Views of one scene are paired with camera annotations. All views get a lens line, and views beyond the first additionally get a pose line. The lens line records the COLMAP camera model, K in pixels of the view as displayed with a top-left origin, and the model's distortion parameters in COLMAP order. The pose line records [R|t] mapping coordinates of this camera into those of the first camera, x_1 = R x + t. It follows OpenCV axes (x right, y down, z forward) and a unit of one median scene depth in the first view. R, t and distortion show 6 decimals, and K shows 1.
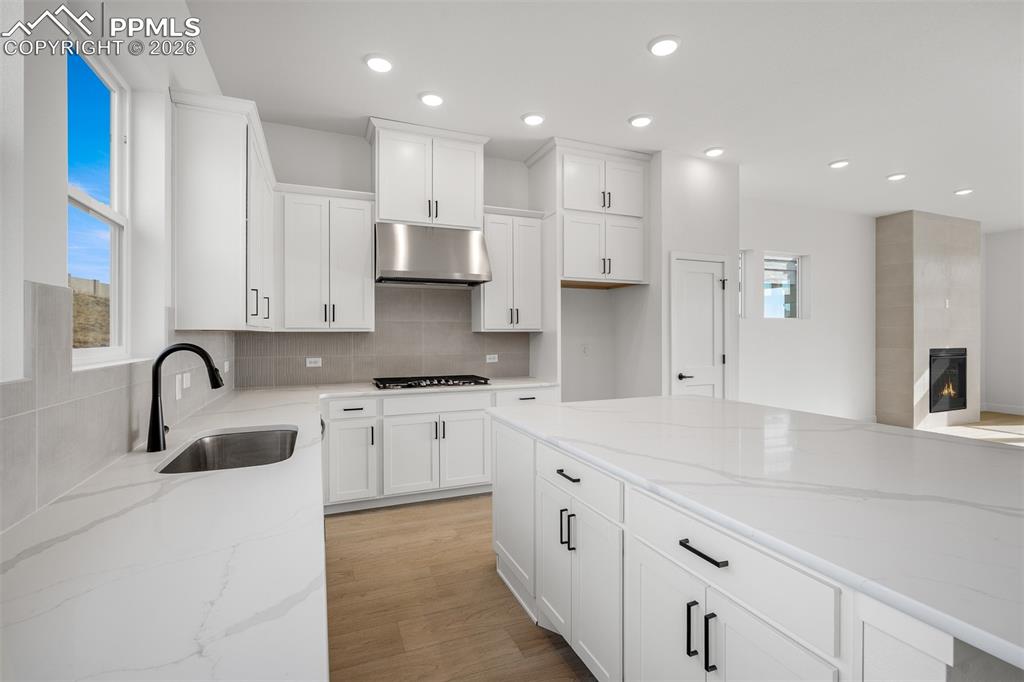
lens RADIAL K [[464.5, 0, 513.7], [0, 464.5, 334.5], [0, 0, 1]] dist [0.001387, 0.000260]
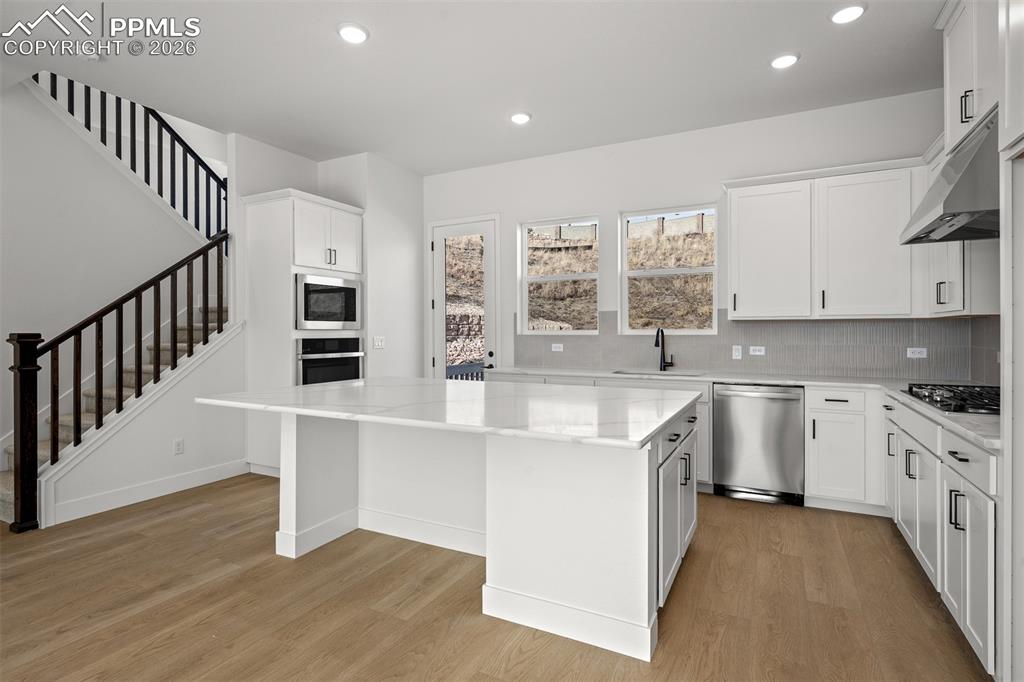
lens RADIAL K [[518.9, 0, 510.2], [0, 518.9, 330.9], [0, 0, 1]] dist [-0.001056, -0.000062]
pose [[-0.770437, 0.003304, -0.637507, 0.687086], [0.003525, 0.999993, 0.000923, 0.014210], [0.637506, -0.001536, -0.770444, 1.115478]]
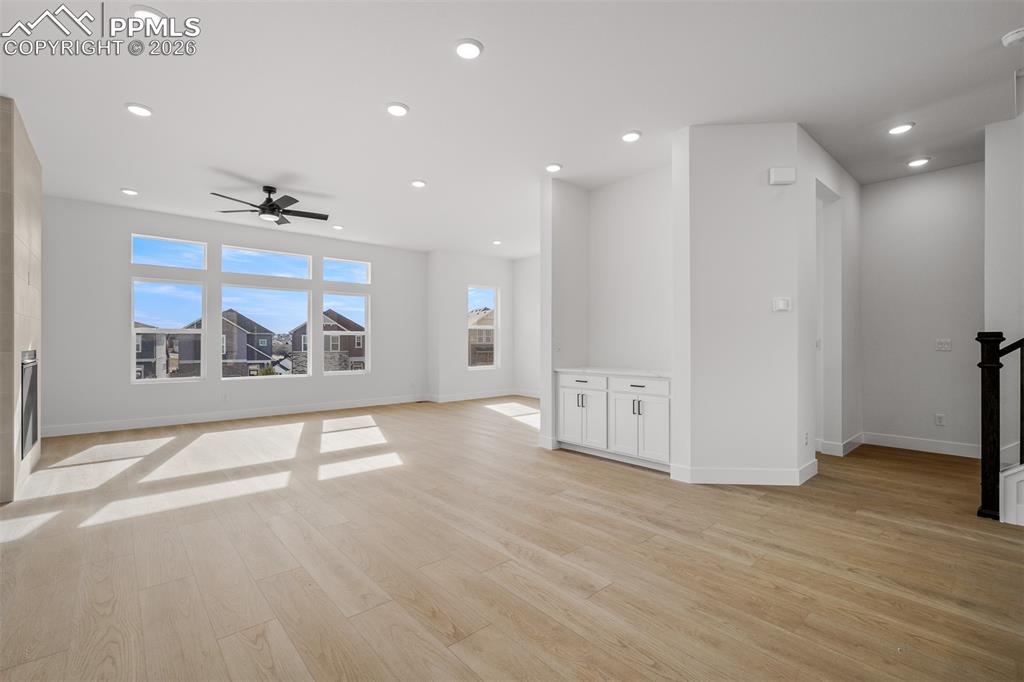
lens RADIAL K [[454.0, 0, 510.4], [0, 454.0, 342.7], [0, 0, 1]] dist [-0.000414, -0.000174]
pose [[-0.314491, -0.000909, 0.949260, 0.270575], [0.000535, 0.999999, 0.001135, 0.032791], [-0.949260, 0.000865, -0.314490, 0.997389]]
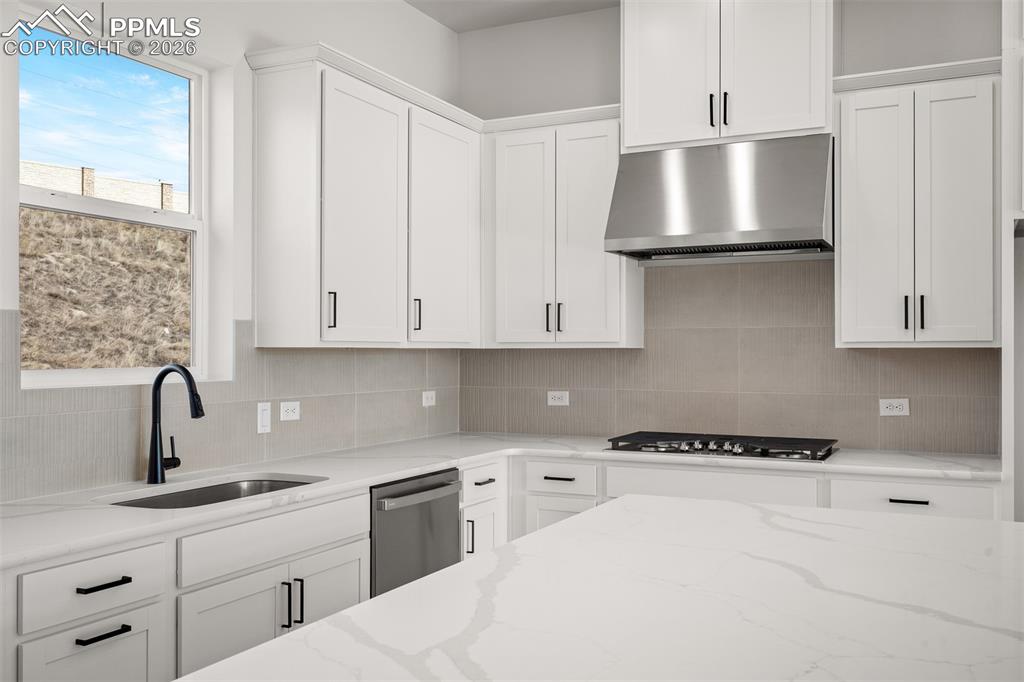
lens RADIAL K [[941.3, 0, 512.8], [0, 941.3, 345.8], [0, 0, 1]] dist [0.012174, 0.005845]
pose [[0.658117, -0.001846, -0.752913, 0.452089], [-0.001792, 0.999990, -0.004018, -0.003791], [0.752913, 0.003993, 0.658108, 0.138467]]
